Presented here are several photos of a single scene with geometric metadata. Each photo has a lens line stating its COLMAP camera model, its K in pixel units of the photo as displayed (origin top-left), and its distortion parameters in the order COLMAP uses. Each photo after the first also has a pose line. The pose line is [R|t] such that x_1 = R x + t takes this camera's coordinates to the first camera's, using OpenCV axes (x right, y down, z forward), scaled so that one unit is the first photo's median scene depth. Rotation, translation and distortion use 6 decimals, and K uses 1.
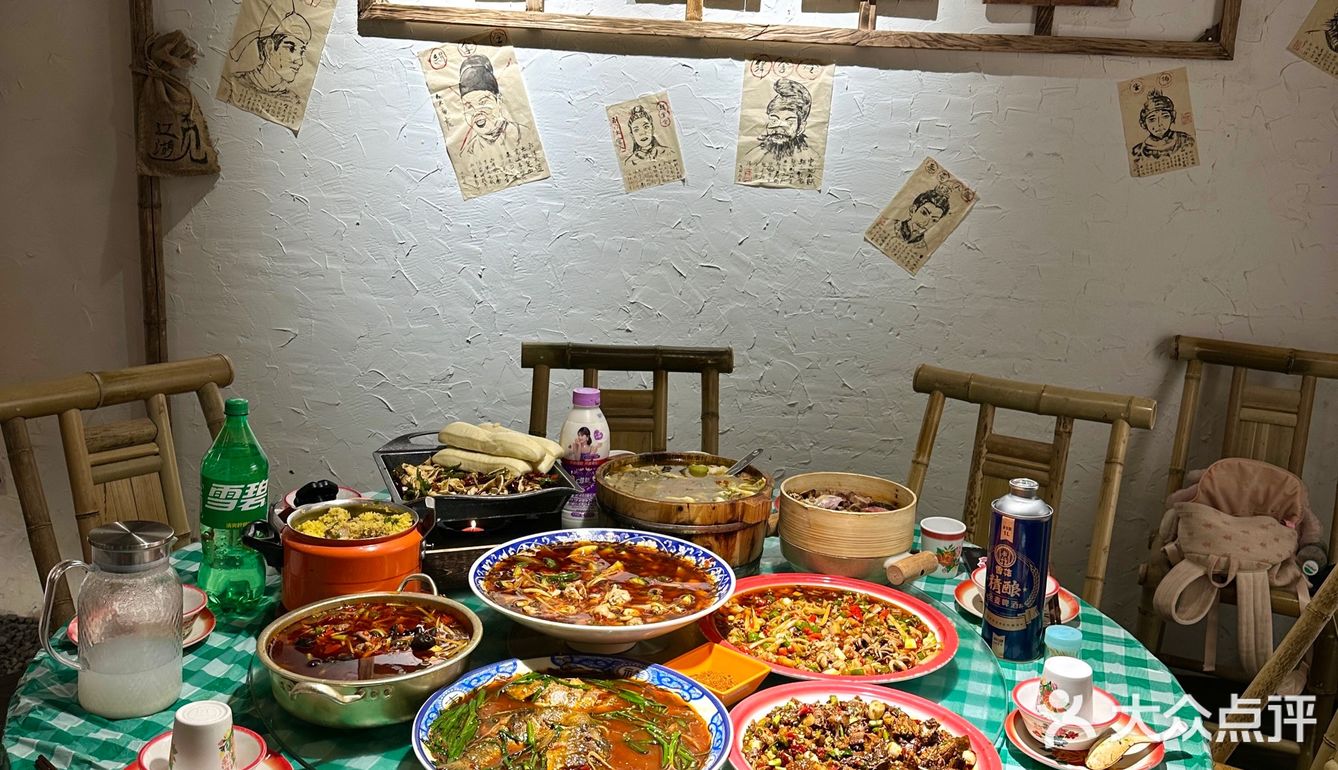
lens RADIAL K [[1183.0, 0, 686.0], [0, 1183.0, 359.5], [0, 0, 1]] dist [0.048155, -0.039841]
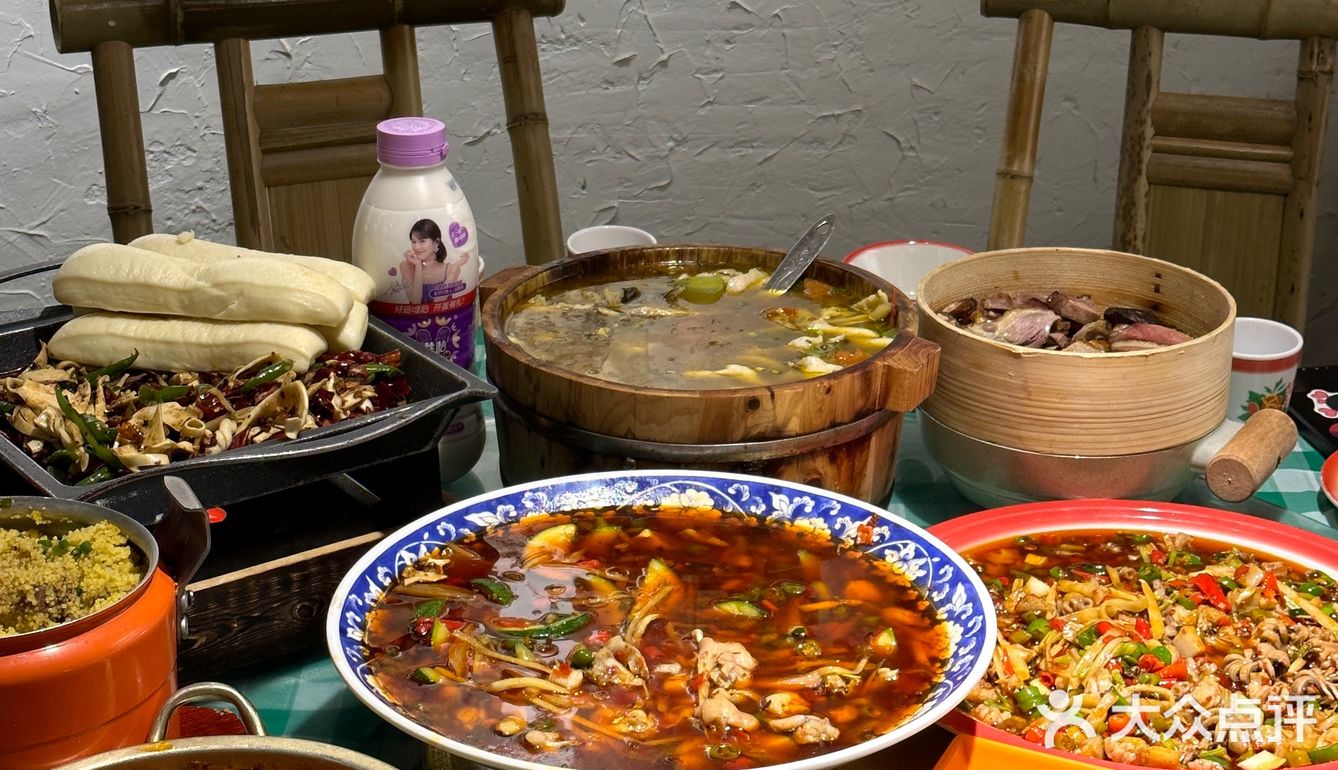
lens RADIAL K [[2384.8, 0, 668.7], [0, 2384.8, 386.7], [0, 0, 1]] dist [0.080298, 0.000000]
pose [[0.967449, -0.137075, 0.212729, -0.135144], [0.093095, 0.974428, 0.204509, -0.032808], [-0.235322, -0.178048, 0.955470, 0.145926]]
